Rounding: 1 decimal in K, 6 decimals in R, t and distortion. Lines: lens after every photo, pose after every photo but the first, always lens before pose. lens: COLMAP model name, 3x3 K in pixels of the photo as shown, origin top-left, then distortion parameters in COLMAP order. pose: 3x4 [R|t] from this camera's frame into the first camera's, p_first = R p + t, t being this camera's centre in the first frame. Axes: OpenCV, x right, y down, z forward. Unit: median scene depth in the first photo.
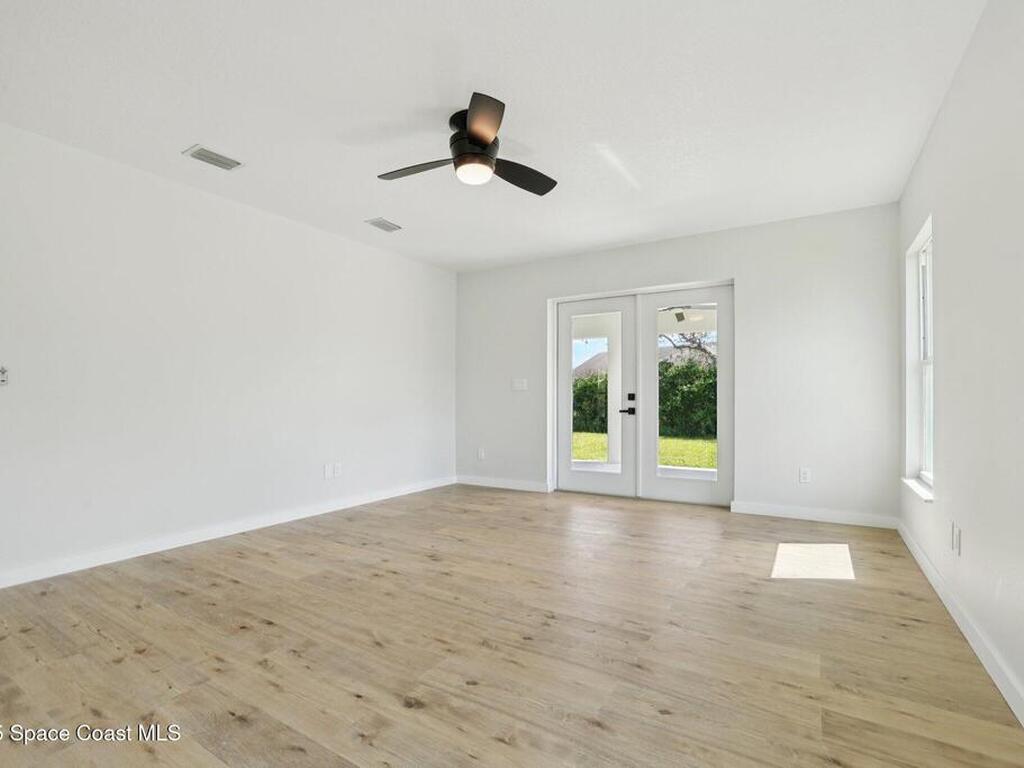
lens RADIAL K [[495.9, 0, 502.1], [0, 495.9, 389.9], [0, 0, 1]] dist [-0.031006, 0.006591]
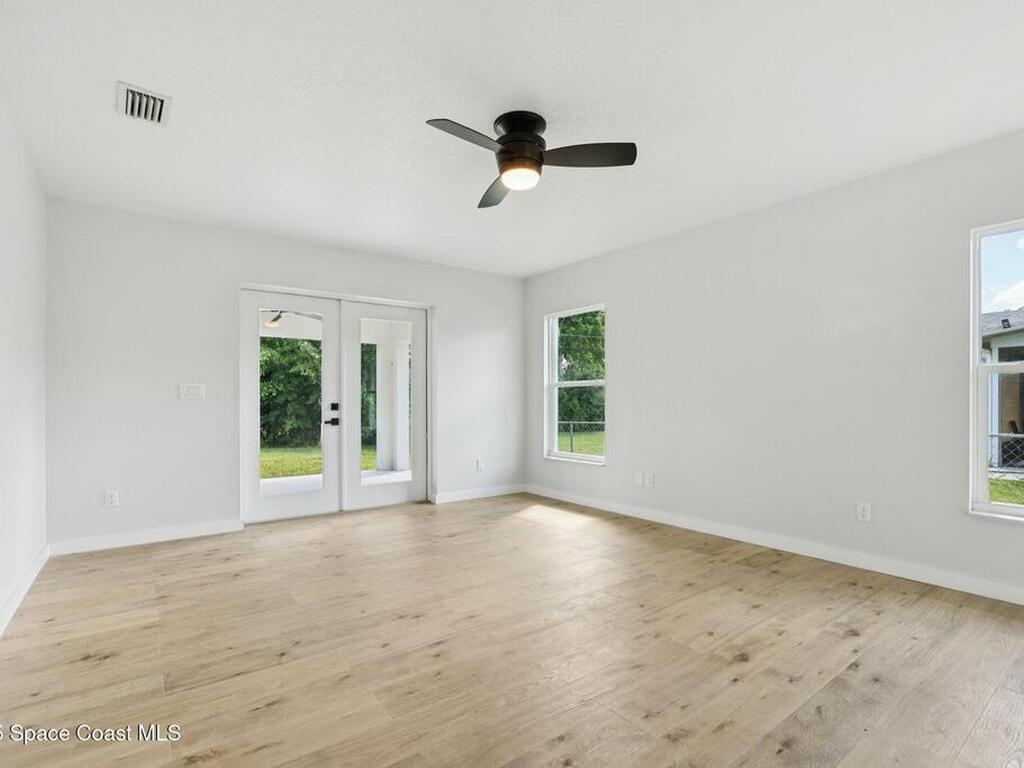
lens RADIAL K [[495.9, 0, 506.0], [0, 495.9, 389.0], [0, 0, 1]] dist [-0.031006, 0.006591]
pose [[0.365404, 0.024957, 0.930514, -0.817530], [-0.013974, 0.999675, -0.021324, -0.006293], [-0.930744, -0.005211, 0.365634, 0.573407]]
